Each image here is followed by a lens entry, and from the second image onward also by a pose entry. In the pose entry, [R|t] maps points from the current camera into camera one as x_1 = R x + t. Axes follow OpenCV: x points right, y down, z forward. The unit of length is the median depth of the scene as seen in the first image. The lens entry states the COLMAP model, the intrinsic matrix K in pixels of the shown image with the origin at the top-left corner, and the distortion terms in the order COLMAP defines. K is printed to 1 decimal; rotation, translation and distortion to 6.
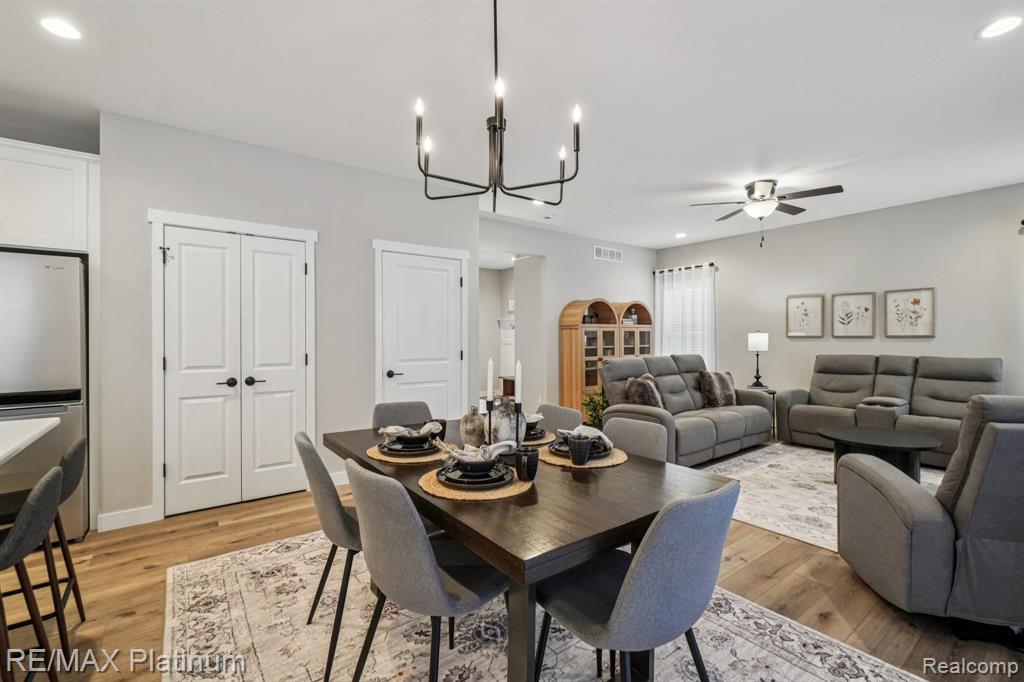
lens RADIAL K [[444.8, 0, 516.1], [0, 444.8, 340.2], [0, 0, 1]] dist [-0.003759, 0.001992]
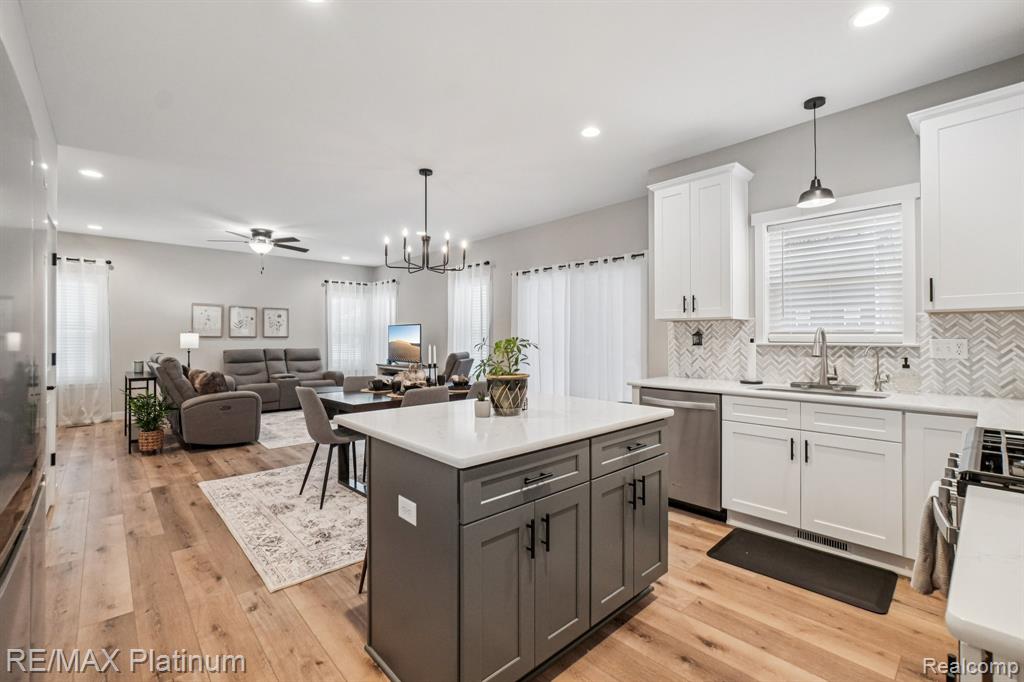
lens RADIAL K [[444.8, 0, 513.6], [0, 444.8, 335.1], [0, 0, 1]] dist [-0.003759, 0.001992]
pose [[-0.098331, 0.010772, 0.995095, -0.793352], [0.009328, 0.999907, -0.009902, 0.008901], [-0.995110, 0.008308, -0.098422, 0.279056]]
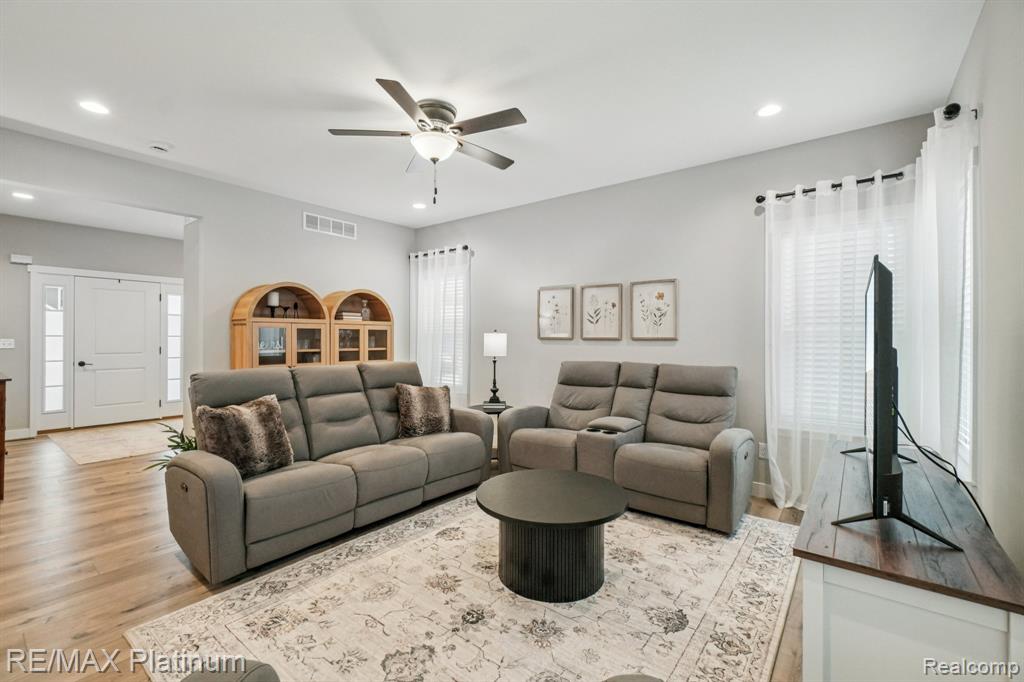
lens RADIAL K [[444.8, 0, 505.6], [0, 444.8, 336.9], [0, 0, 1]] dist [-0.003759, 0.001992]
pose [[0.968441, 0.008432, 0.249100, 0.404461], [-0.006201, 0.999933, -0.009741, -0.002595], [-0.249166, 0.007889, 0.968429, 0.269936]]
